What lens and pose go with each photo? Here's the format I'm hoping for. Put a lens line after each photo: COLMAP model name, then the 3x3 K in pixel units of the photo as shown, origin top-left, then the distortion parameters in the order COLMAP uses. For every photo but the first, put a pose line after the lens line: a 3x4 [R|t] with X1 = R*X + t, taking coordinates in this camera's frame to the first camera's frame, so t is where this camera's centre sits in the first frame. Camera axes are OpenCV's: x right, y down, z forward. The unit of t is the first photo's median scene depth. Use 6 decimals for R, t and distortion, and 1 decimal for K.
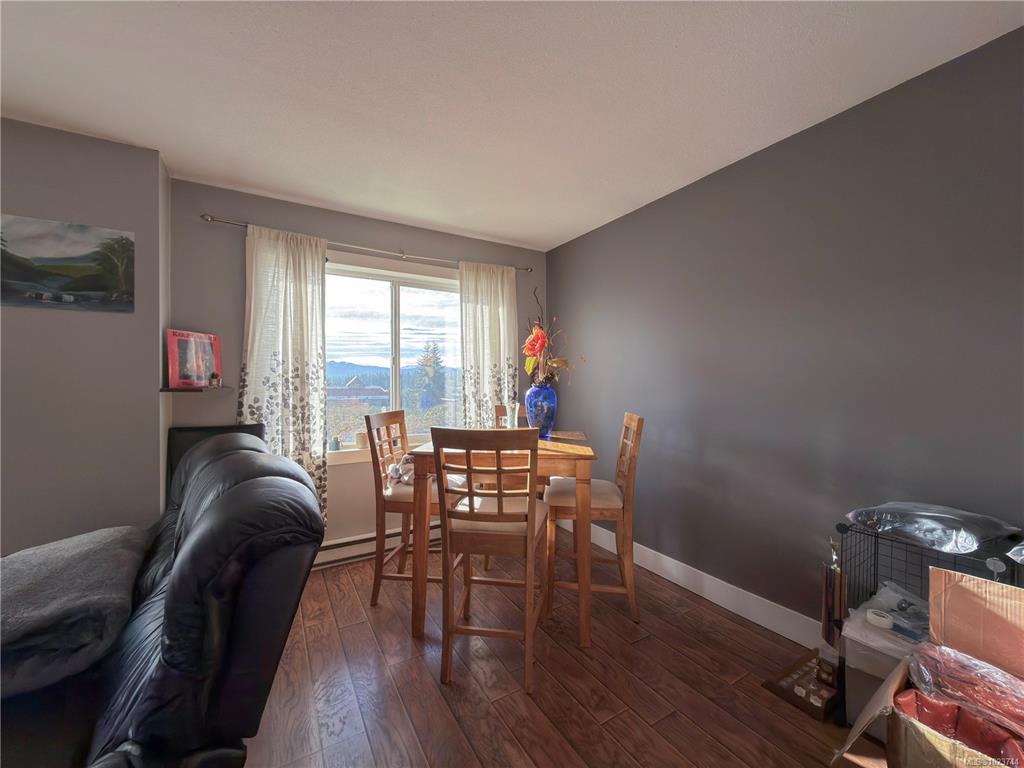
lens RADIAL K [[407.2, 0, 512.0], [0, 407.2, 384.0], [0, 0, 1]] dist [-0.000466, -0.000474]
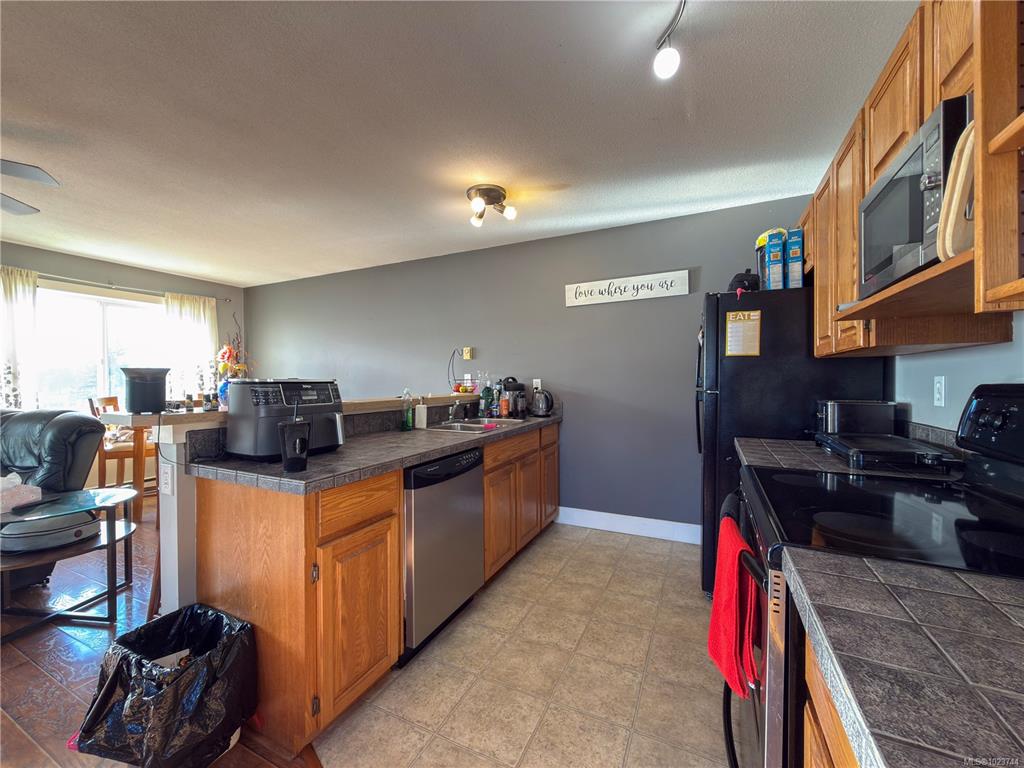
lens RADIAL K [[407.2, 0, 512.0], [0, 407.2, 384.0], [0, 0, 1]] dist [-0.000466, -0.000474]
pose [[0.836052, -0.005192, 0.548626, 0.123360], [0.001265, 0.999971, 0.007536, 0.009688], [-0.548649, -0.005607, 0.836034, -1.035695]]
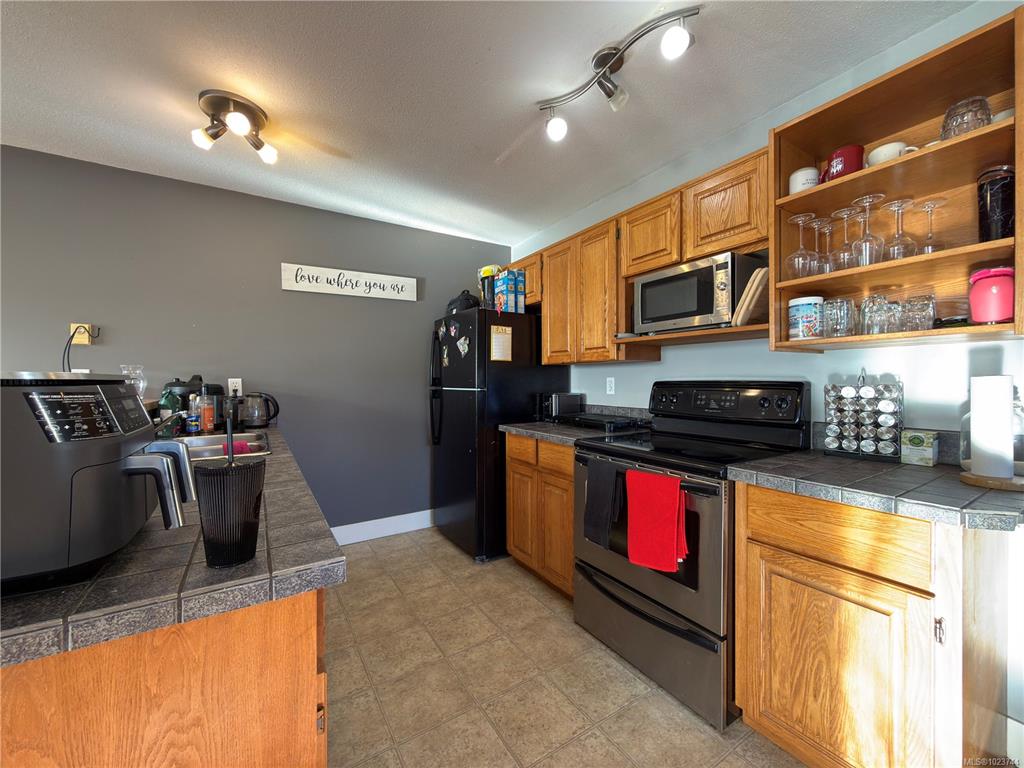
lens RADIAL K [[407.2, 0, 512.0], [0, 407.2, 384.0], [0, 0, 1]] dist [-0.000466, -0.000474]
pose [[-0.023667, -0.007182, 0.999694, -0.088607], [0.003134, 0.999969, 0.007258, 0.012025], [-0.999715, 0.003305, -0.023644, -0.609424]]
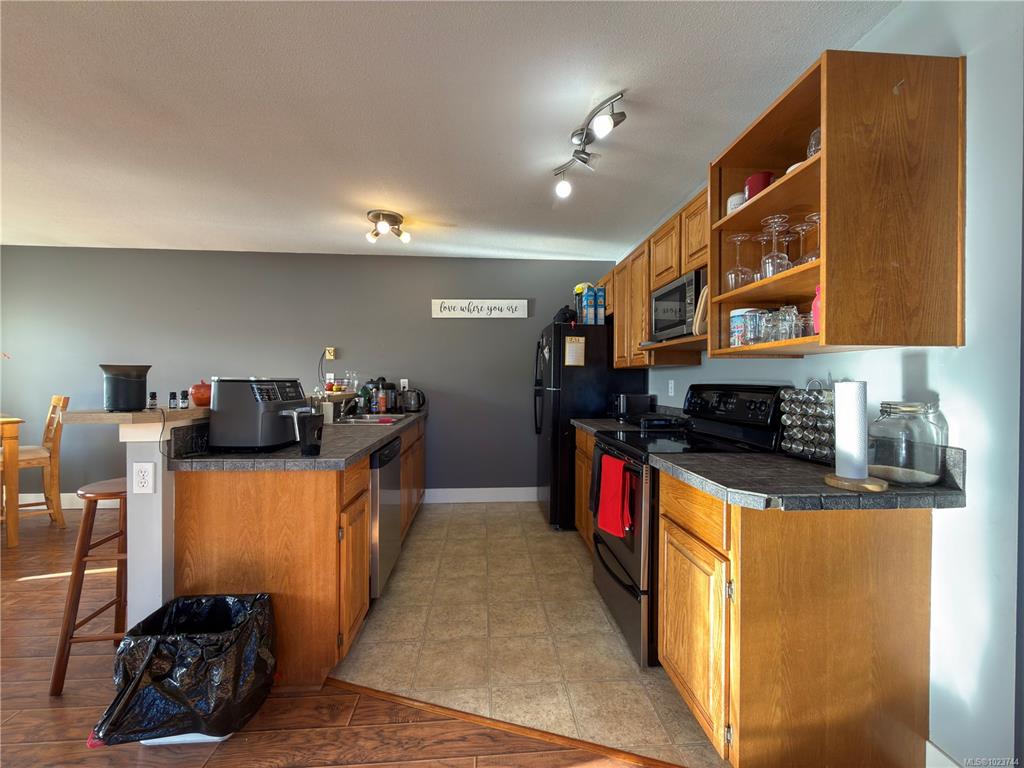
lens RADIAL K [[407.2, 0, 512.0], [0, 407.2, 384.0], [0, 0, 1]] dist [-0.000466, -0.000474]
pose [[0.452204, -0.002005, 0.891912, -0.246146], [-0.006191, 0.999966, 0.005387, 0.010945], [-0.891893, -0.007958, 0.452177, -1.001224]]
